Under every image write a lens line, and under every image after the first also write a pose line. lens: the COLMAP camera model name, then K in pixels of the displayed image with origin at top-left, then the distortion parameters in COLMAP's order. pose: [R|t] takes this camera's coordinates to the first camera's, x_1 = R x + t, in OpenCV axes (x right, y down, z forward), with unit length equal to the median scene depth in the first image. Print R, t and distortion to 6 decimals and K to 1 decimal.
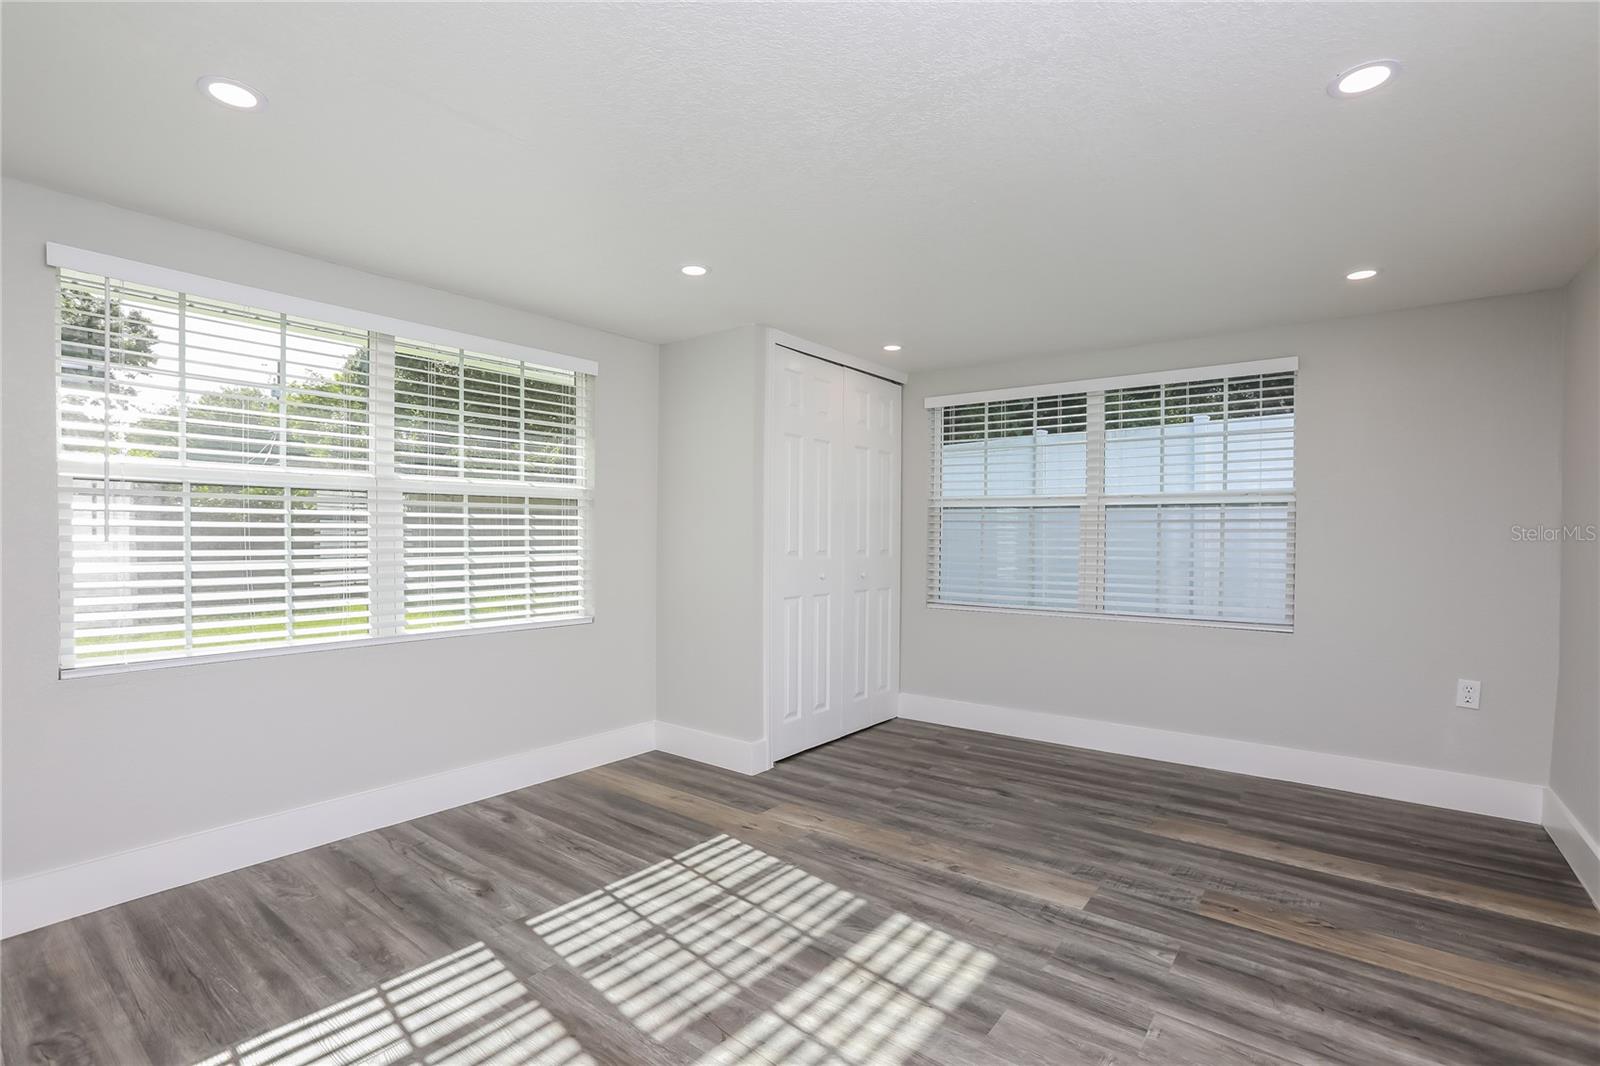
lens RADIAL K [[746.3, 0, 799.2], [0, 746.3, 537.1], [0, 0, 1]] dist [-0.017873, 0.002889]
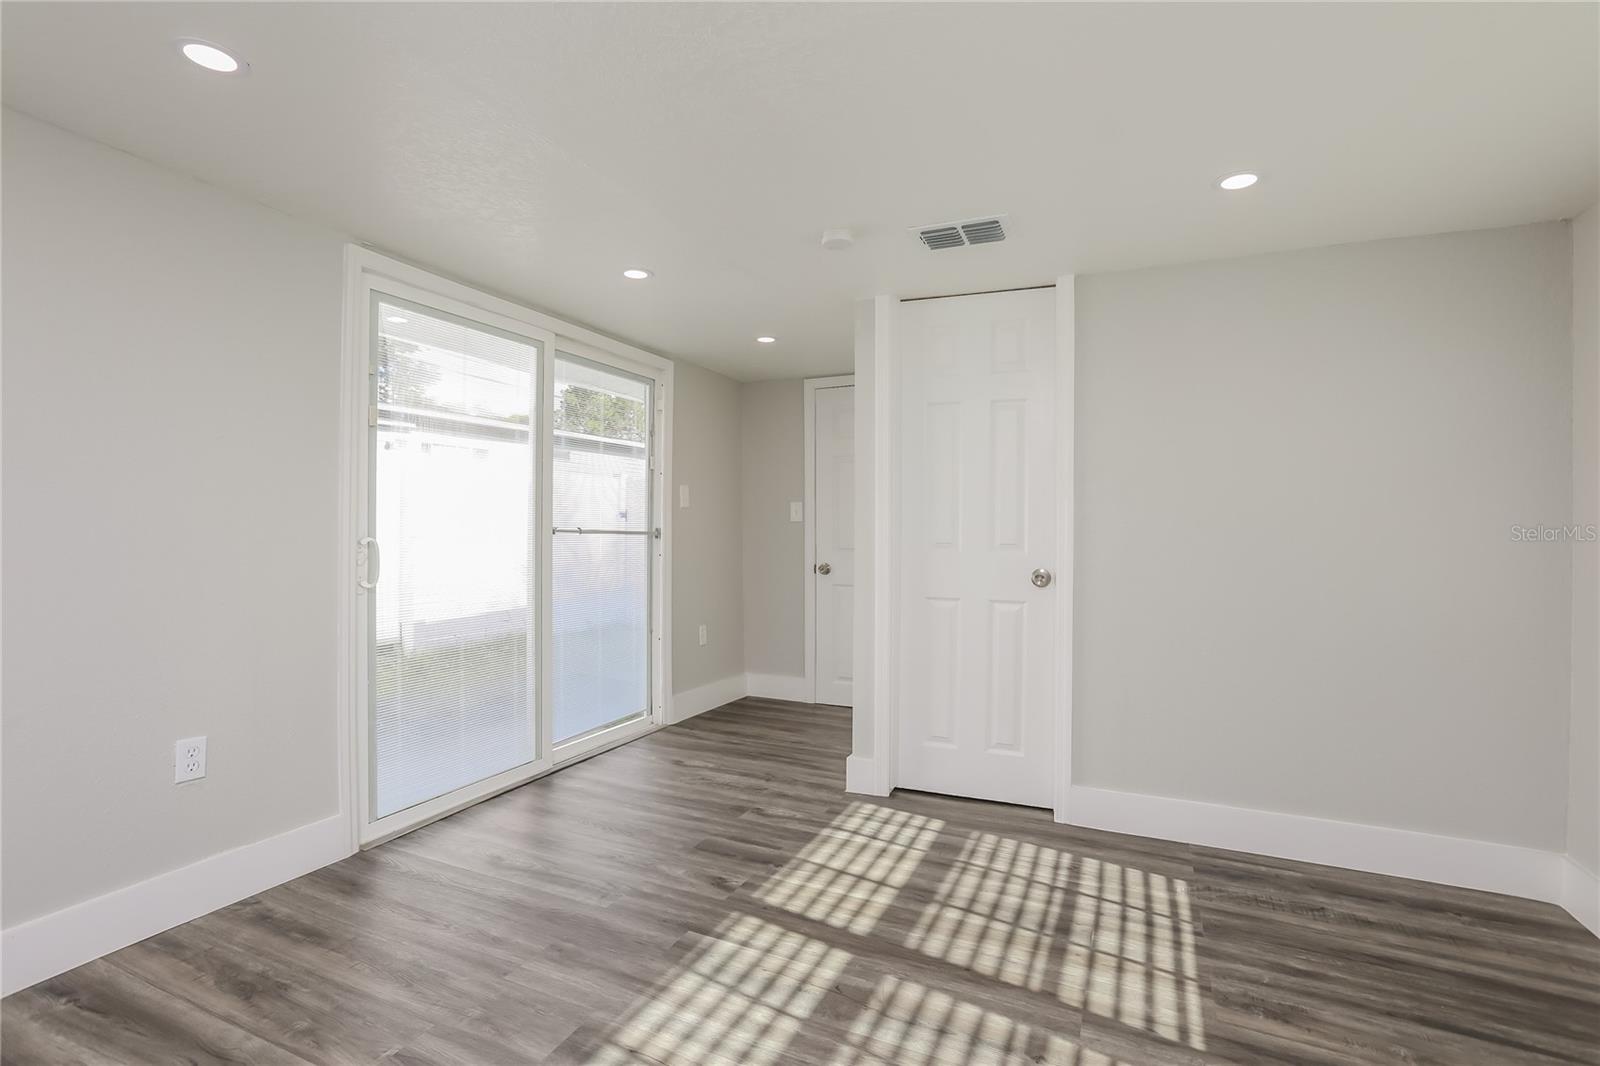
lens RADIAL K [[746.3, 0, 802.8], [0, 746.3, 531.6], [0, 0, 1]] dist [-0.017873, 0.002889]
pose [[-0.975306, -0.019717, -0.219977, 0.179454], [-0.020334, 0.999793, 0.000540, 0.017816], [0.219921, 0.004999, -0.975505, 1.908365]]
